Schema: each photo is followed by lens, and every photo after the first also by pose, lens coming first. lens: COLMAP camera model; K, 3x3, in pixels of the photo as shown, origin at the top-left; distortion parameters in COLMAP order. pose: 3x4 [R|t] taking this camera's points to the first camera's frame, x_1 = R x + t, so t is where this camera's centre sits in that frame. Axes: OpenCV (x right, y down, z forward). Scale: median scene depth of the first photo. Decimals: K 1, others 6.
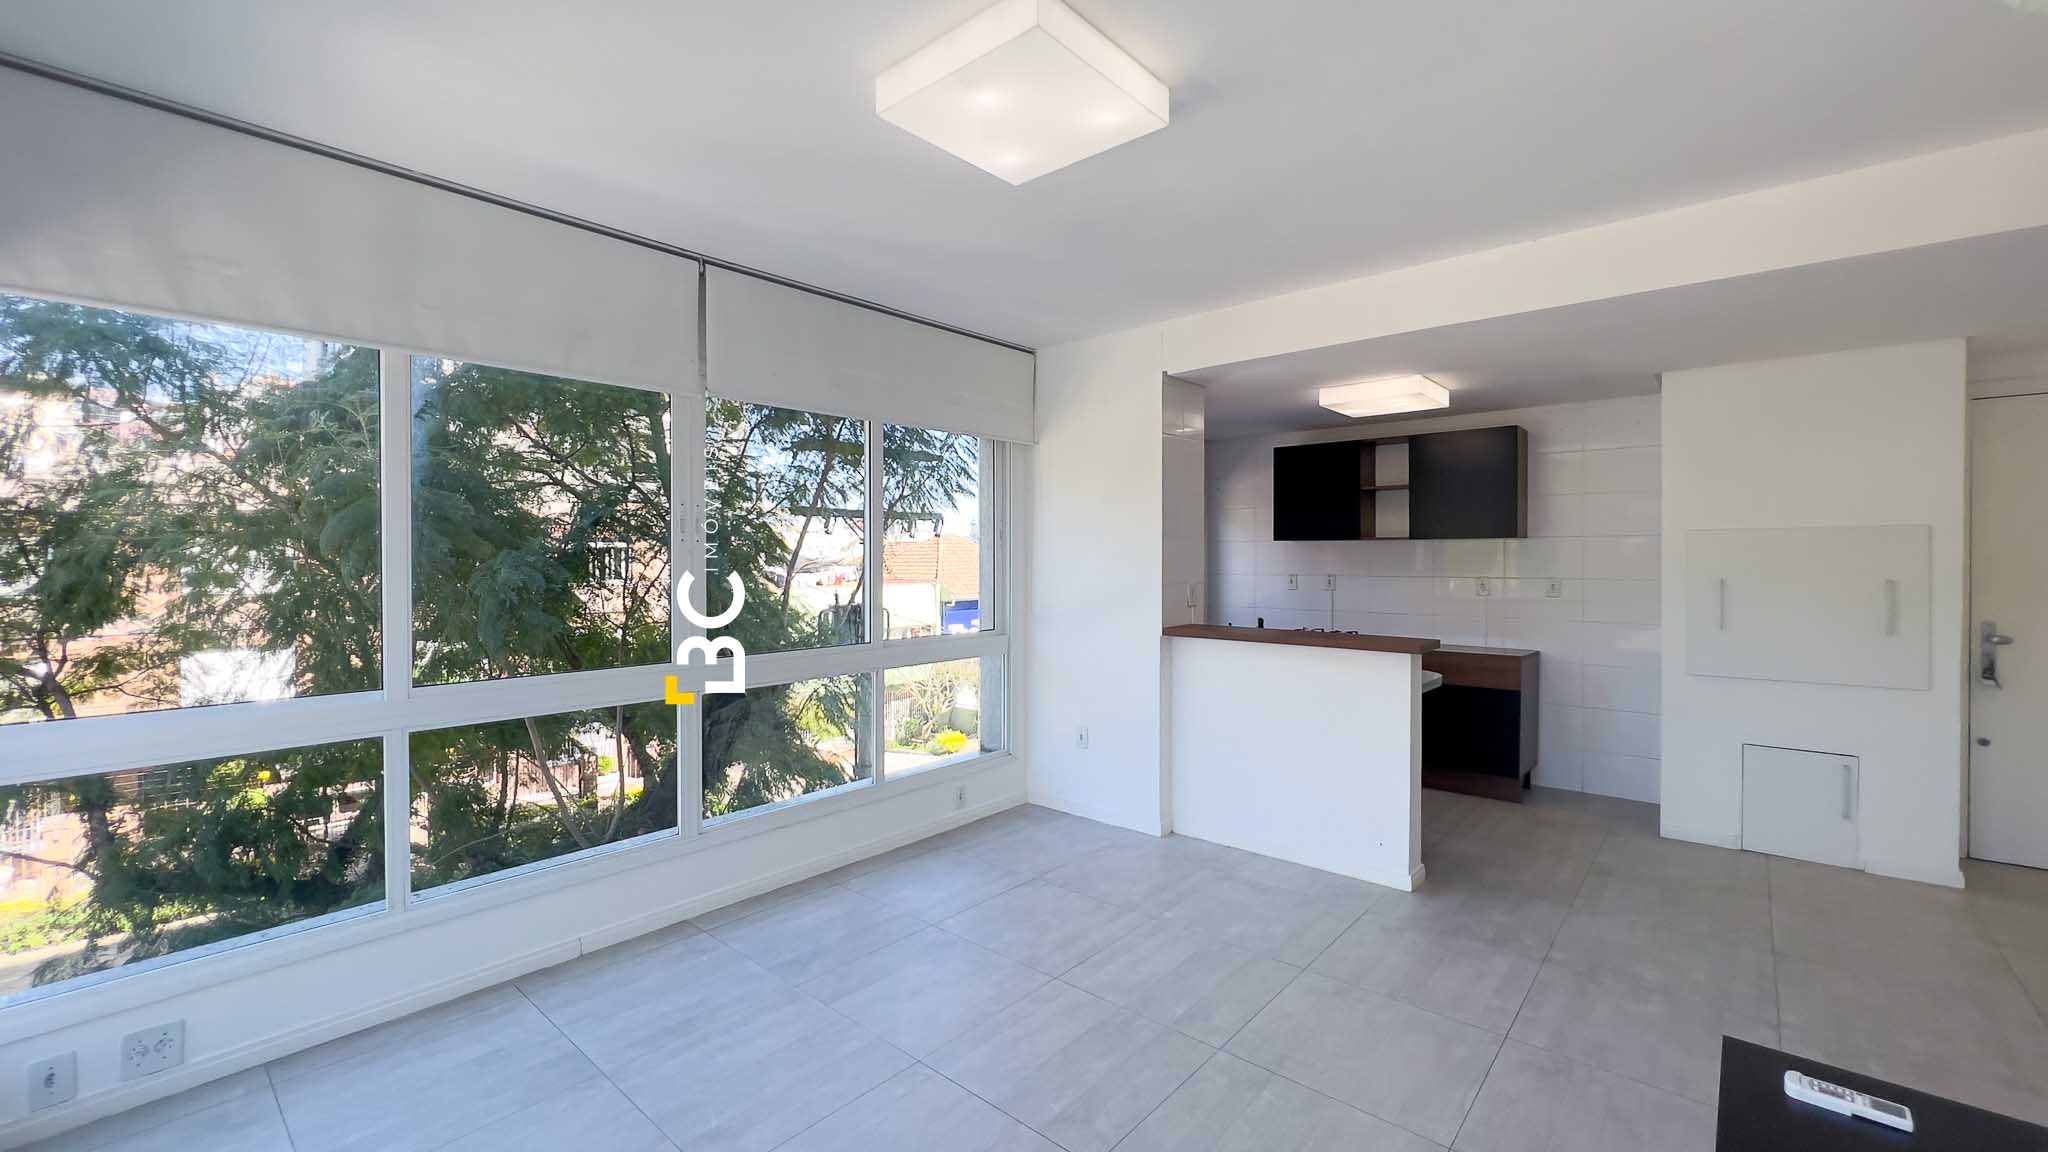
lens RADIAL K [[841.7, 0, 1014.7], [0, 841.7, 560.8], [0, 0, 1]] dist [-0.003858, 0.002105]
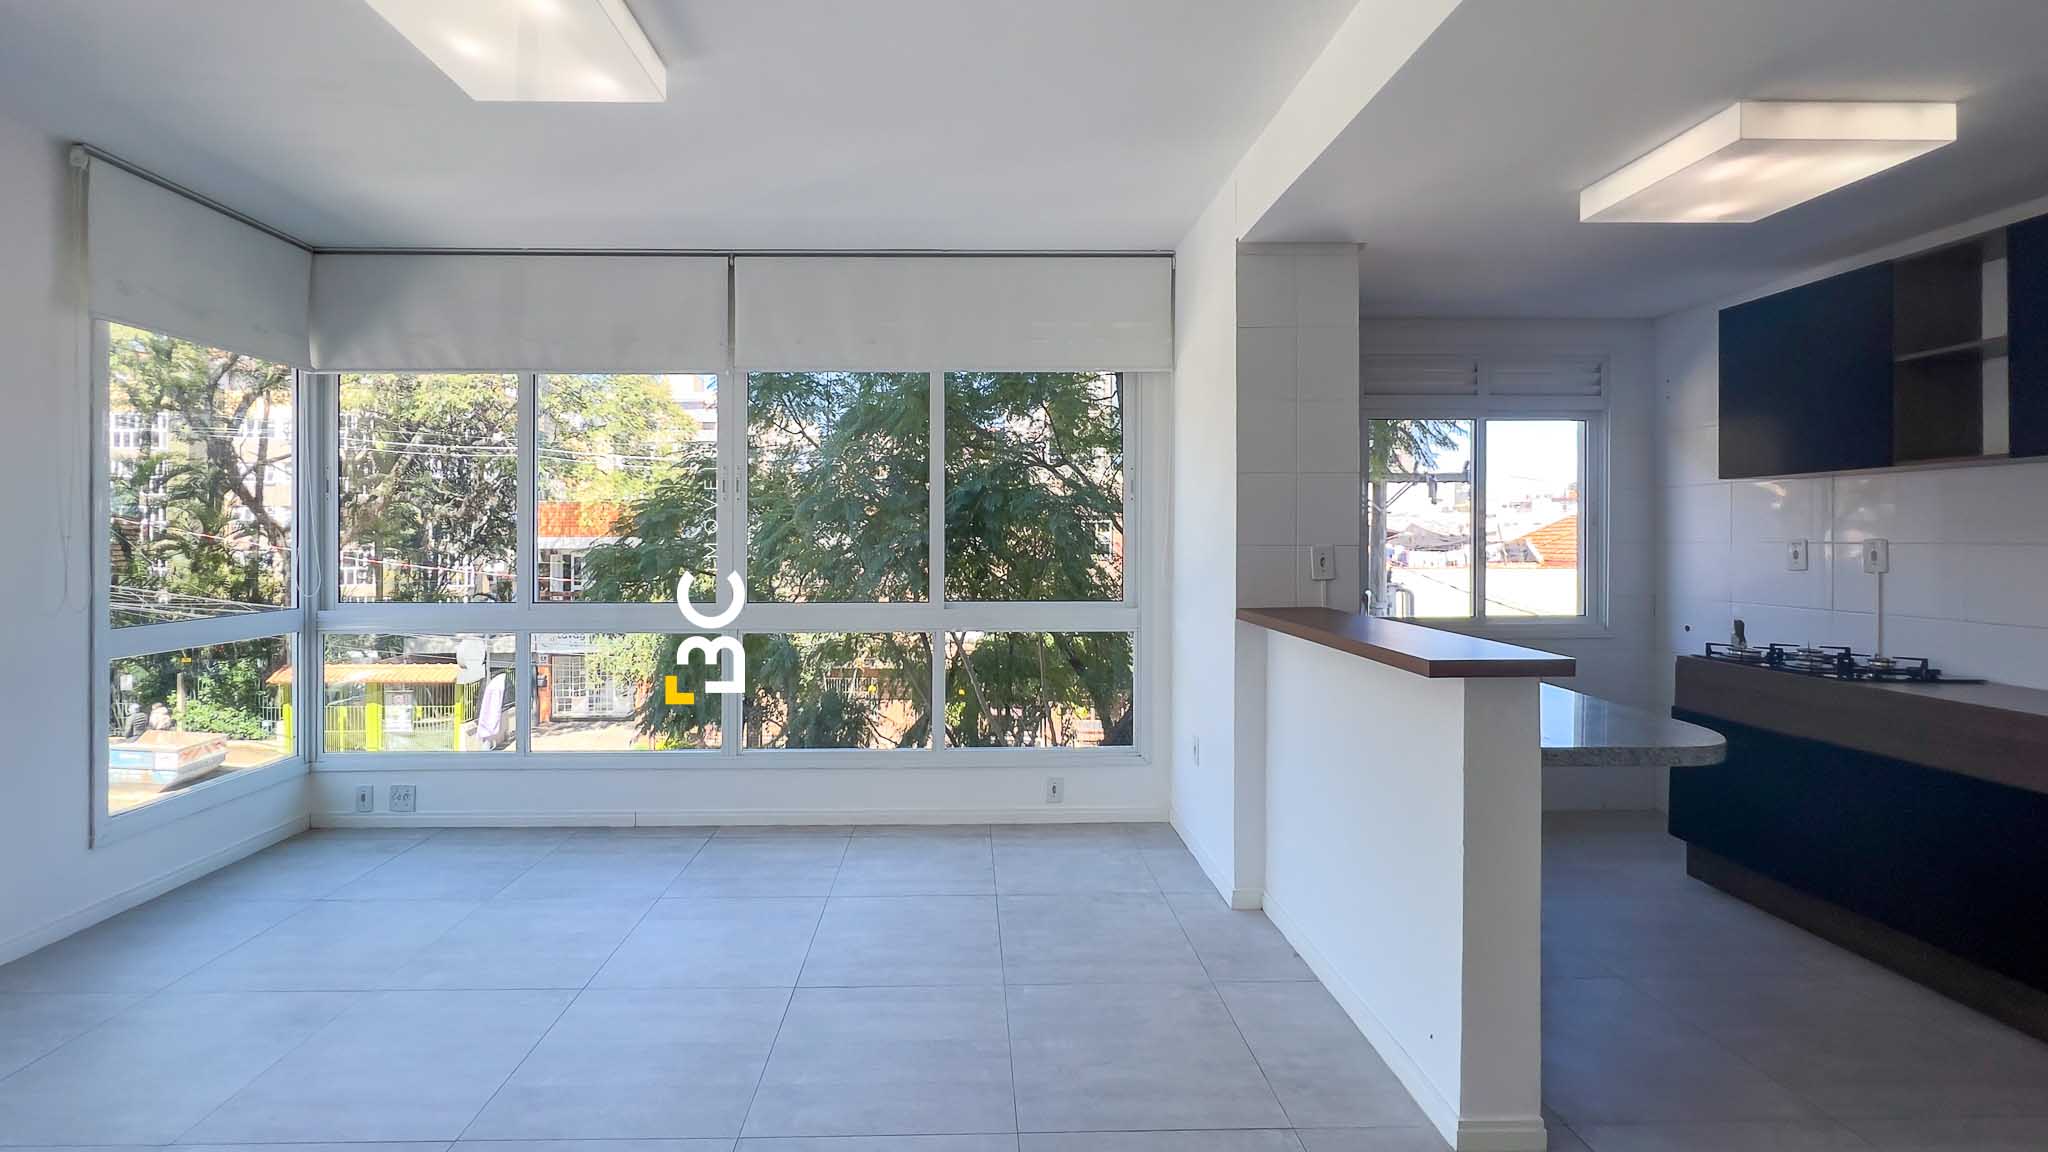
lens RADIAL K [[841.7, 0, 981.3], [0, 841.7, 537.1], [0, 0, 1]] dist [-0.003858, 0.002105]
pose [[0.669667, -0.000993, -0.742661, 0.579546], [-0.002724, 0.999989, -0.003794, 0.025620], [0.742656, 0.004563, 0.669657, 0.396144]]
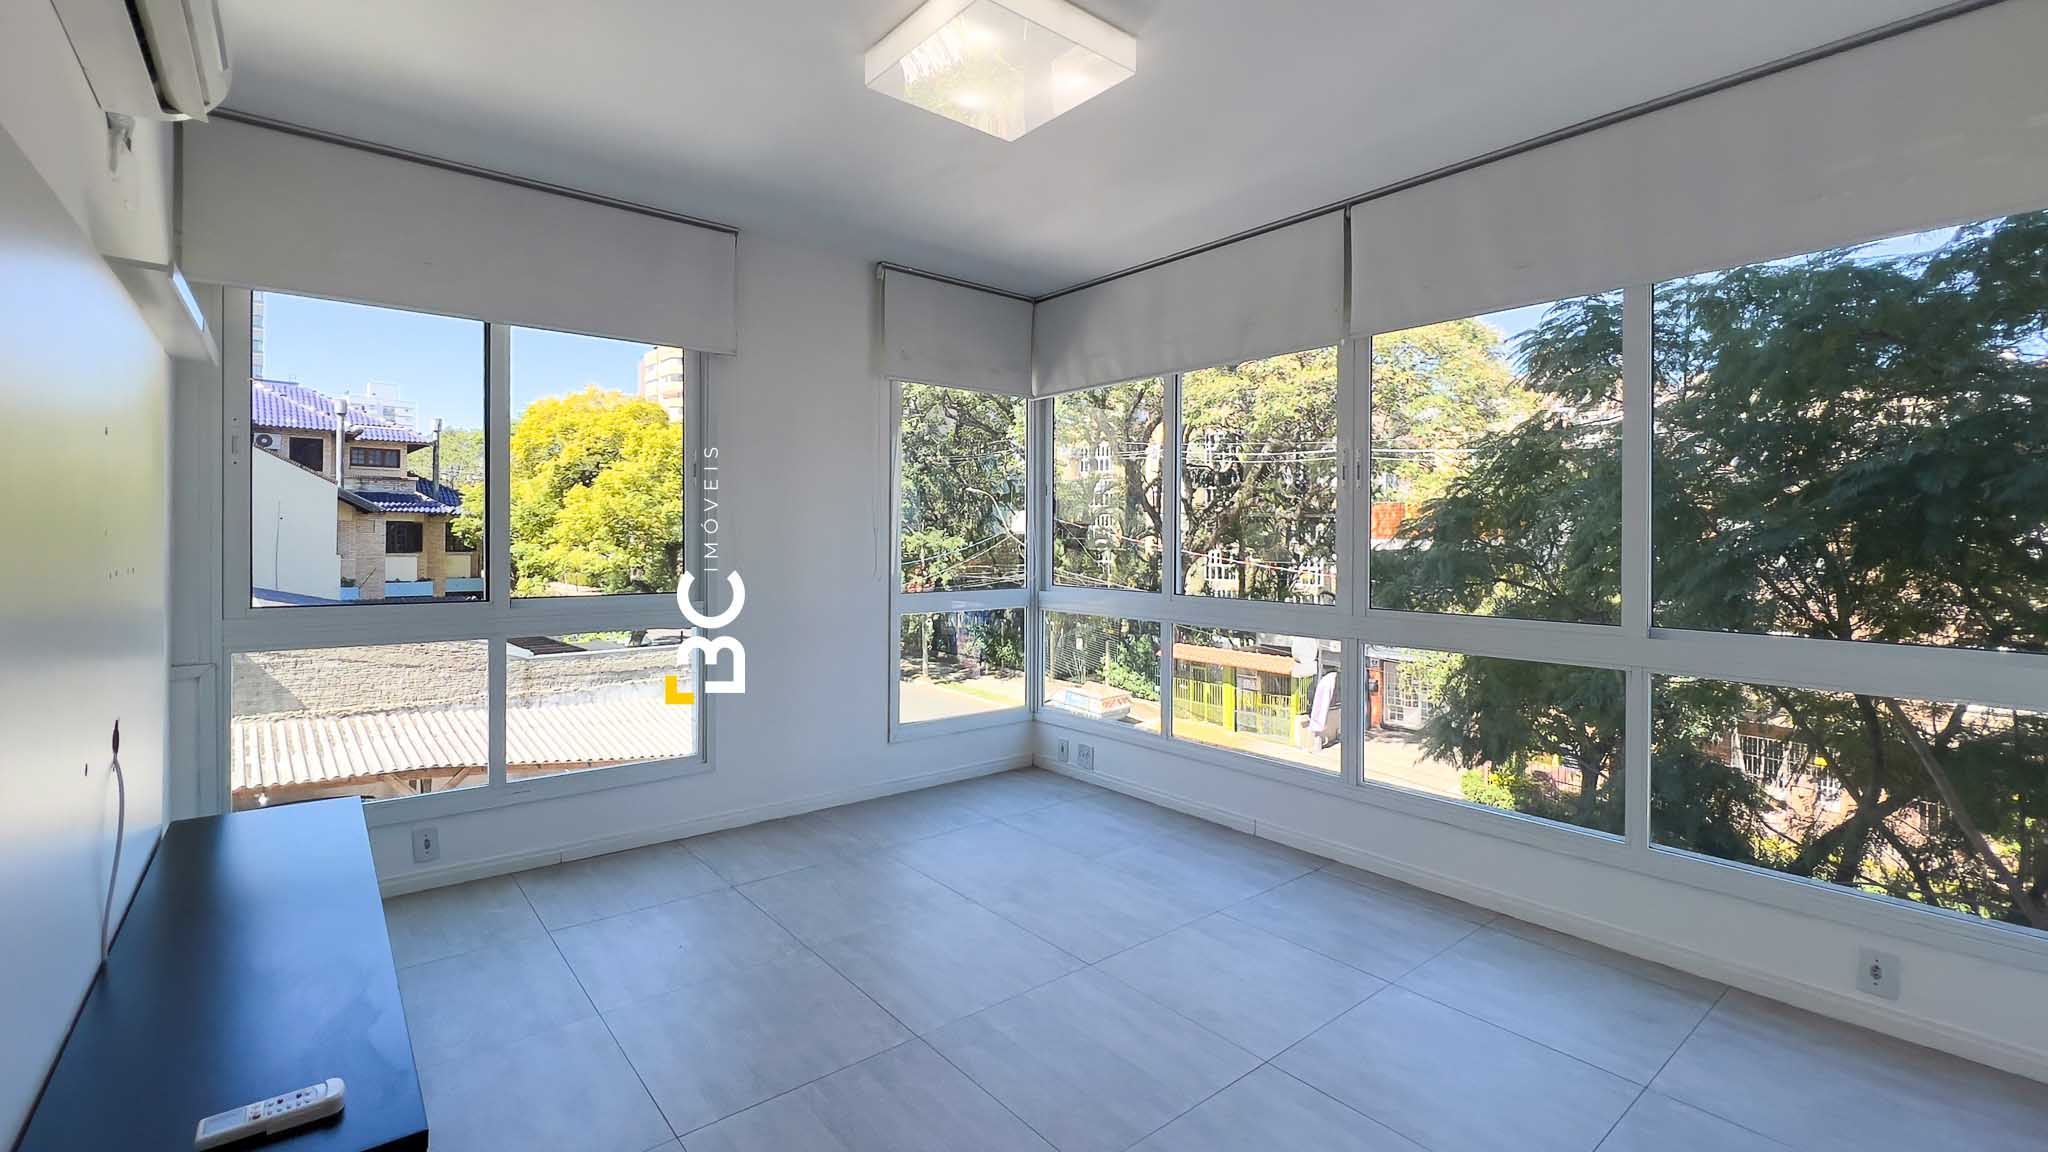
lens RADIAL K [[880.9, 0, 1005.4], [0, 880.9, 539.2], [0, 0, 1]] dist [0.004435, -0.000154]
pose [[-0.179231, -0.000866, -0.983807, 0.593195], [-0.011633, 0.999932, 0.001239, 0.033308], [0.983738, 0.011667, -0.179229, 0.643201]]
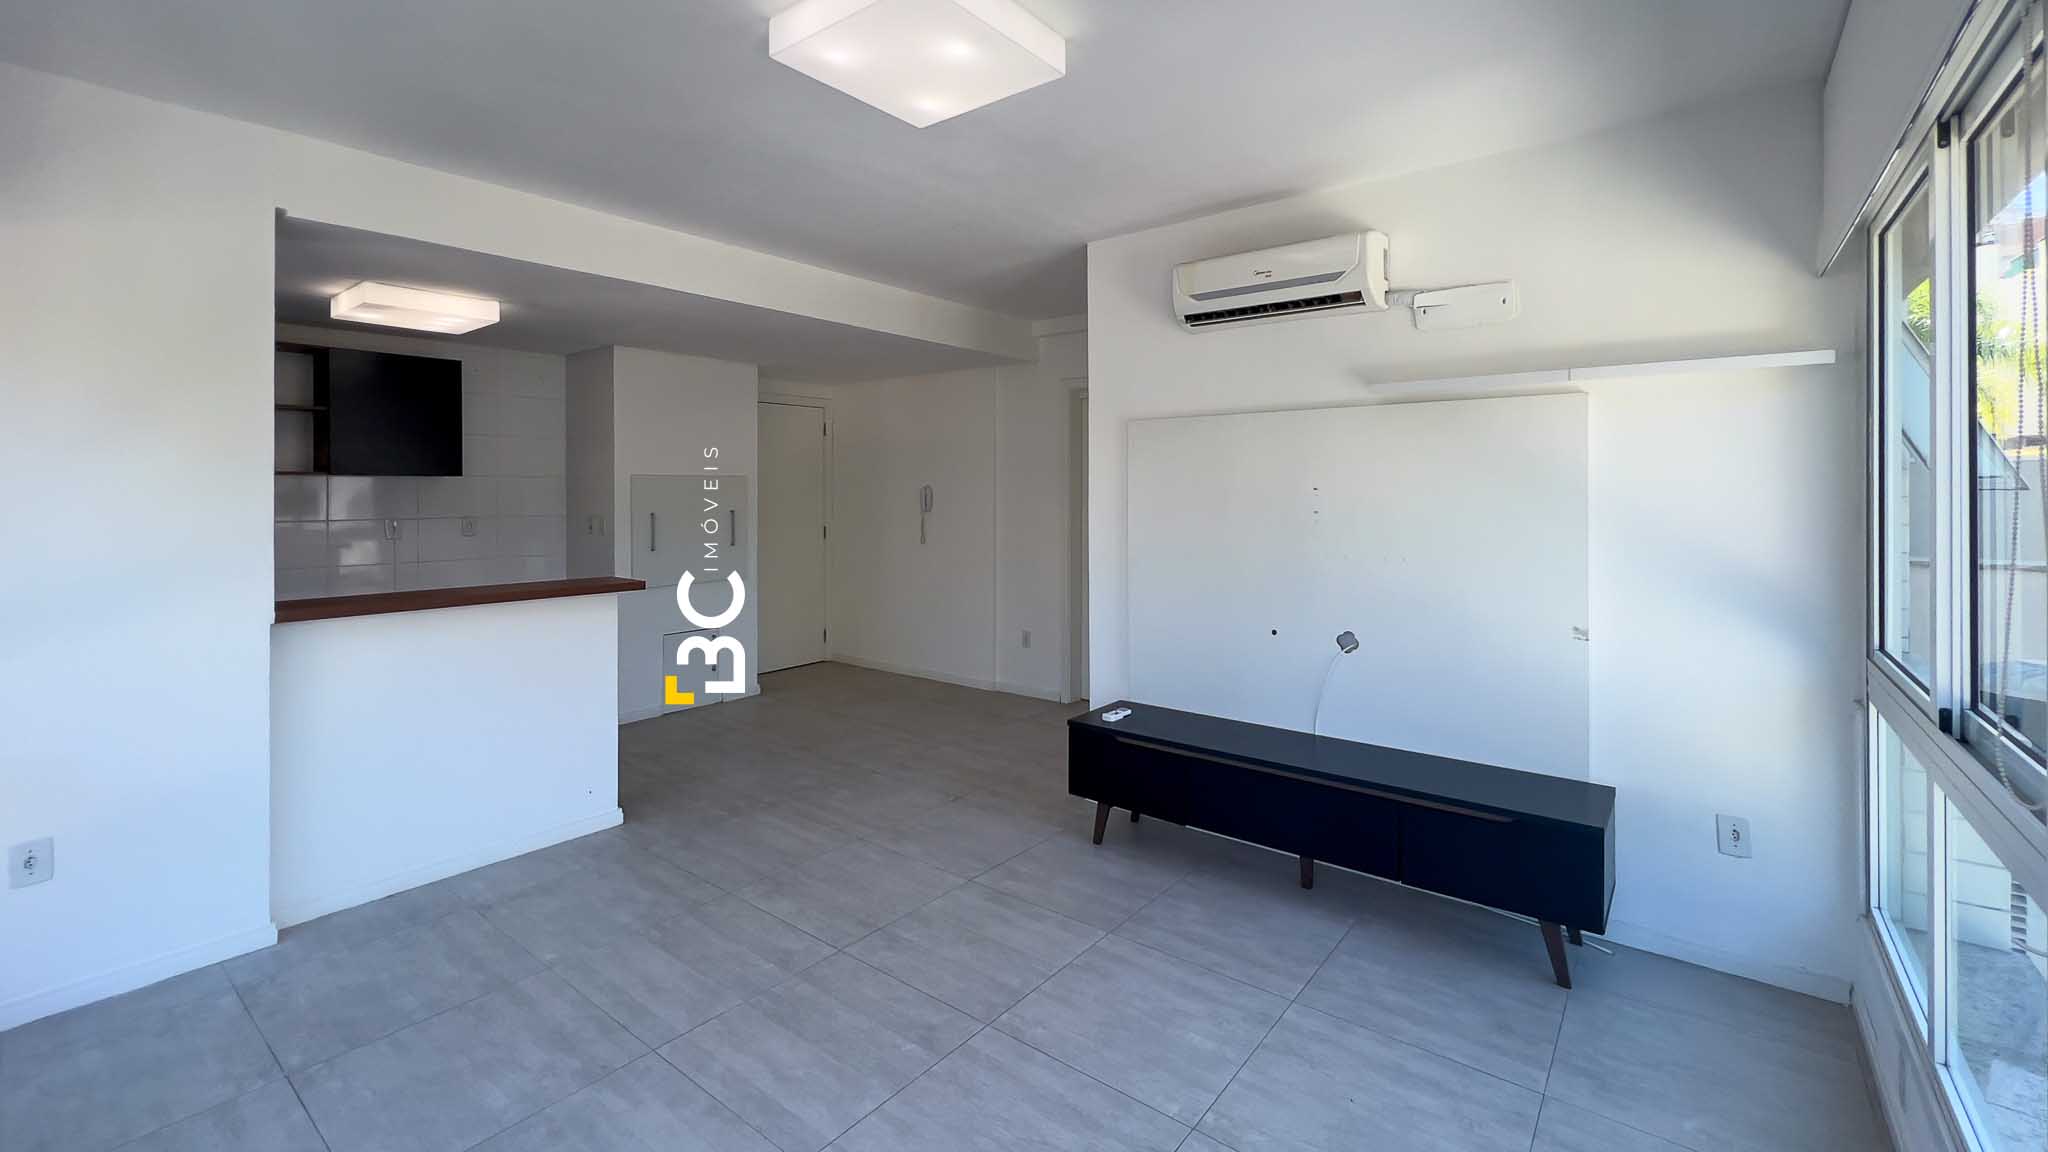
lens RADIAL K [[841.7, 0, 1054.1], [0, 841.7, 482.8], [0, 0, 1]] dist [-0.003858, 0.002105]
pose [[-0.085021, 0.012847, 0.996296, -0.531116], [0.003955, 0.999913, -0.012556, -0.006588], [-0.996371, 0.002873, -0.085064, 0.494671]]
